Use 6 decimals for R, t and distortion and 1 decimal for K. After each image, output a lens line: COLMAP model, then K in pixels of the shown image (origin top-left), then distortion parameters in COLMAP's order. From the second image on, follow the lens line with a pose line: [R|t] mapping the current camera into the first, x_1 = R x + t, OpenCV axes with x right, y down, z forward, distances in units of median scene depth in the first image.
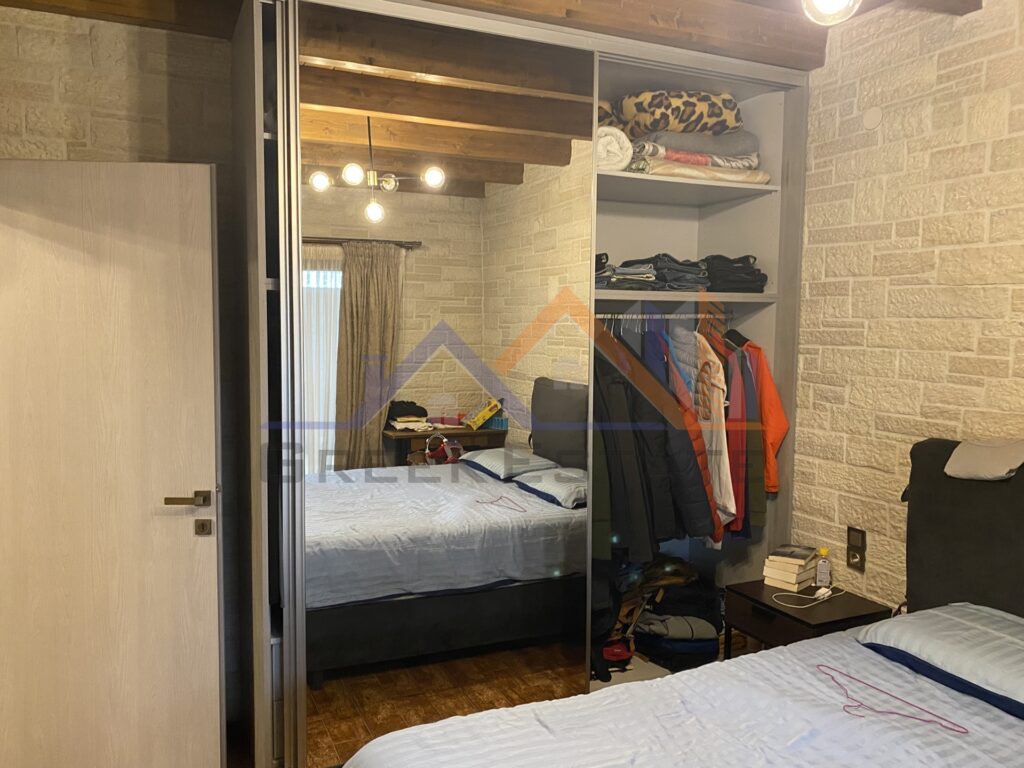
lens RADIAL K [[783.0, 0, 511.6], [0, 783.0, 379.3], [0, 0, 1]] dist [0.009055, -0.002252]
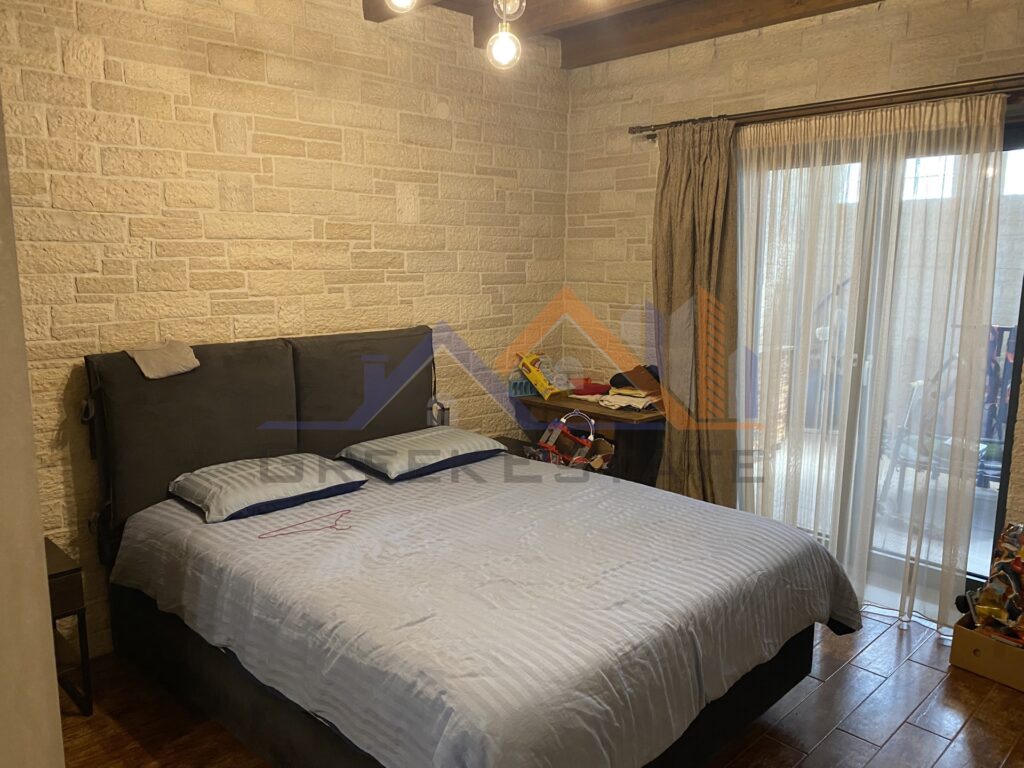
lens RADIAL K [[783.0, 0, 512.0], [0, 783.0, 387.5], [0, 0, 1]] dist [0.009055, -0.002252]
pose [[-0.328606, -0.173452, 0.928403, -0.673353], [0.061347, 0.976996, 0.204244, -0.067468], [-0.942473, 0.124071, -0.310406, 0.814847]]
